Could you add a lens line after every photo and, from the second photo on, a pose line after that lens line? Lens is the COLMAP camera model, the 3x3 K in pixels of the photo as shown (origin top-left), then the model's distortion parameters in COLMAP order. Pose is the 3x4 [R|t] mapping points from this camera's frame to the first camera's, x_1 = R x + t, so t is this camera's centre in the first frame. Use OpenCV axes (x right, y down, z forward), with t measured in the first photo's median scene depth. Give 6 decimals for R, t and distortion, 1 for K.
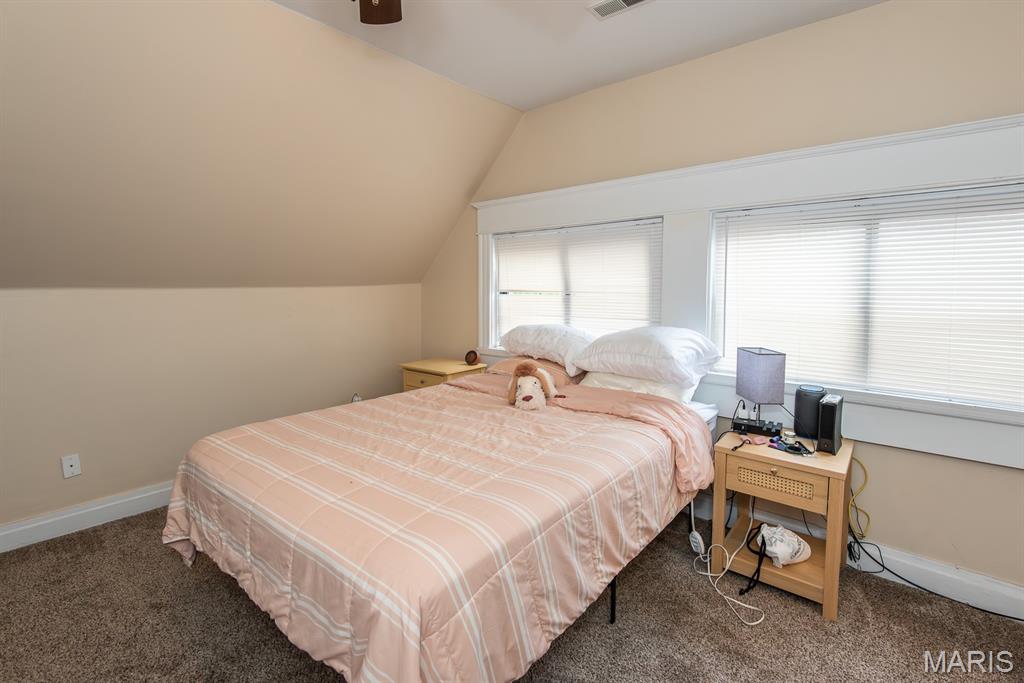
lens RADIAL K [[464.2, 0, 516.5], [0, 464.2, 330.2], [0, 0, 1]] dist [-0.000639, -0.000142]
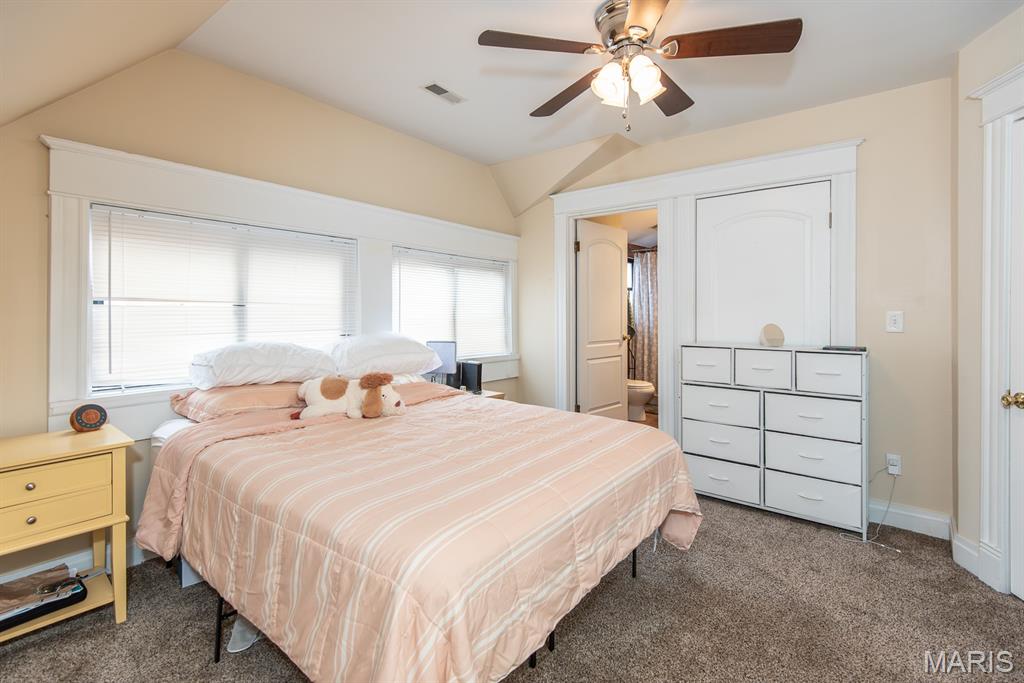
lens RADIAL K [[480.0, 0, 500.3], [0, 480.0, 315.6], [0, 0, 1]] dist [0.026845, -0.010526]
pose [[-0.014505, -0.009019, 0.999854, -0.884258], [0.084459, 0.996375, 0.010213, -0.034317], [-0.996321, 0.084595, -0.013691, 0.657366]]
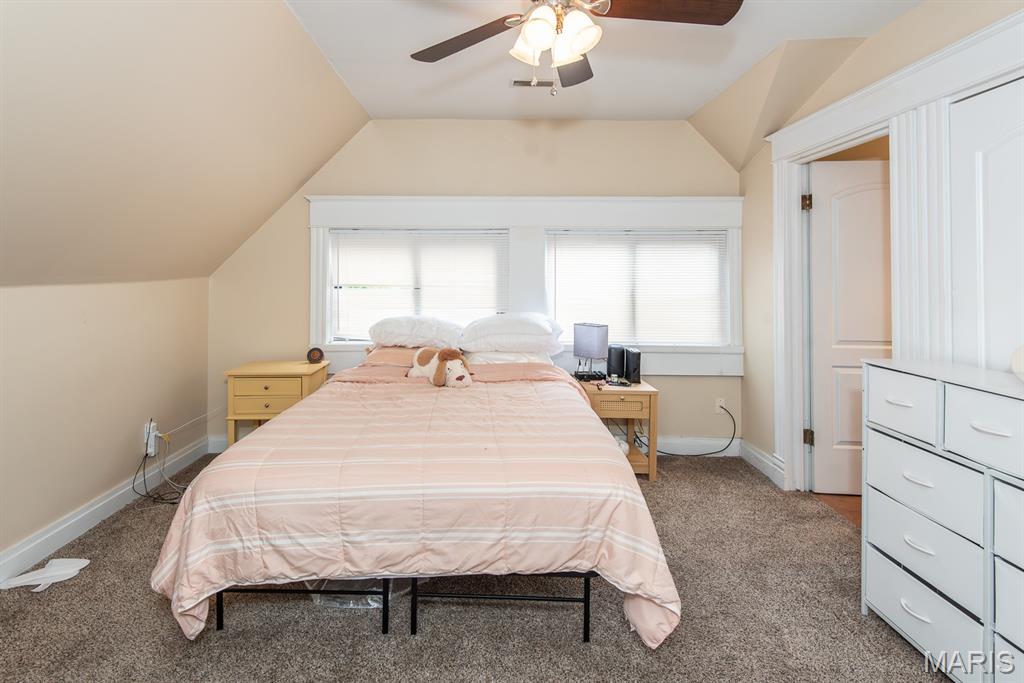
lens RADIAL K [[480.0, 0, 493.9], [0, 480.0, 293.3], [0, 0, 1]] dist [0.026845, -0.010526]
pose [[0.770014, -0.022671, 0.637624, -0.574722], [0.056670, 0.997849, -0.032957, -0.019323], [-0.635505, 0.061512, 0.769642, -0.010061]]
